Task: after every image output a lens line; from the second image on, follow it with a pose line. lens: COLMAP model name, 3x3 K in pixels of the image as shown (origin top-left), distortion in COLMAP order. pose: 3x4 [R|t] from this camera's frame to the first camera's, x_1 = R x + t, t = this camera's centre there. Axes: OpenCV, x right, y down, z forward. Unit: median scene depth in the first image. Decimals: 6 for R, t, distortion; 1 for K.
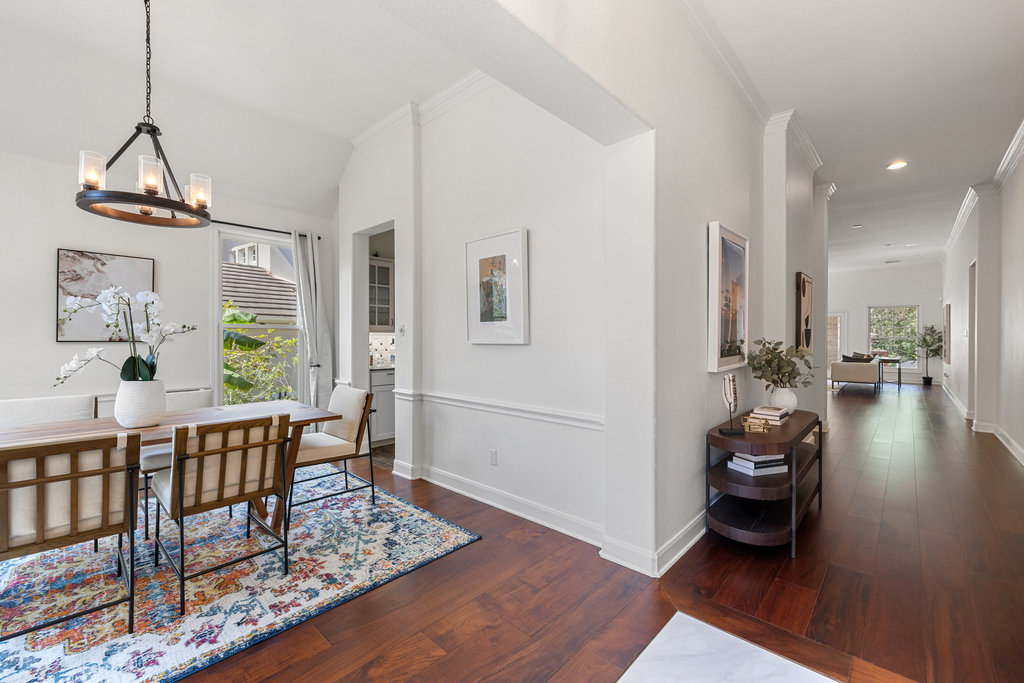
lens RADIAL K [[428.1, 0, 506.9], [0, 428.1, 338.0], [0, 0, 1]] dist [0.000467, 0.000485]
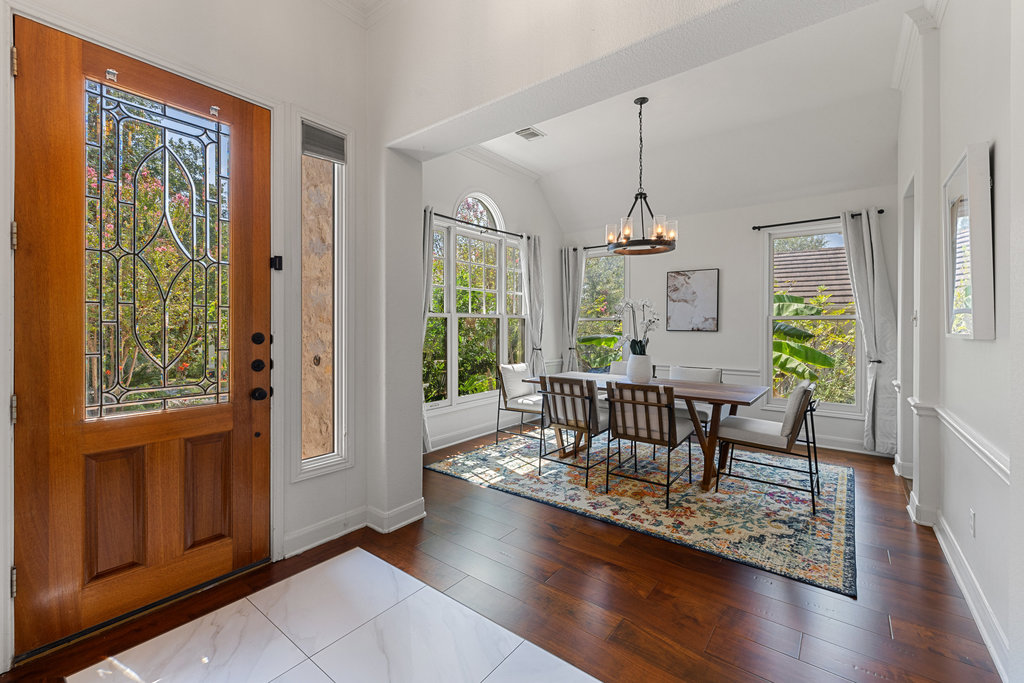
lens RADIAL K [[428.1, 0, 501.0], [0, 428.1, 326.9], [0, 0, 1]] dist [0.000467, 0.000485]
pose [[0.082541, -0.001863, -0.996586, 0.639845], [-0.004590, 0.999987, -0.002250, 0.001848], [0.996577, 0.004760, 0.082532, 0.329137]]
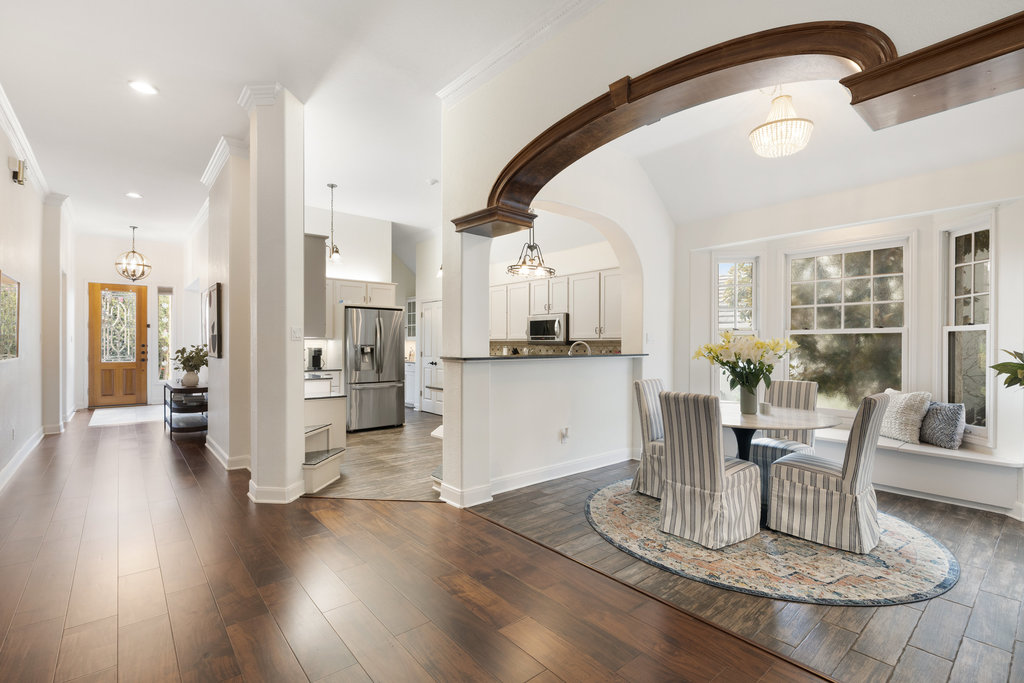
lens RADIAL K [[472.9, 0, 506.4], [0, 472.9, 342.7], [0, 0, 1]] dist [-0.005815, 0.001224]
pose [[-0.117561, -0.000725, -0.993065, 1.761374], [-0.005432, 0.999985, -0.000087, -0.005181], [0.993051, 0.005384, -0.117563, 1.638258]]
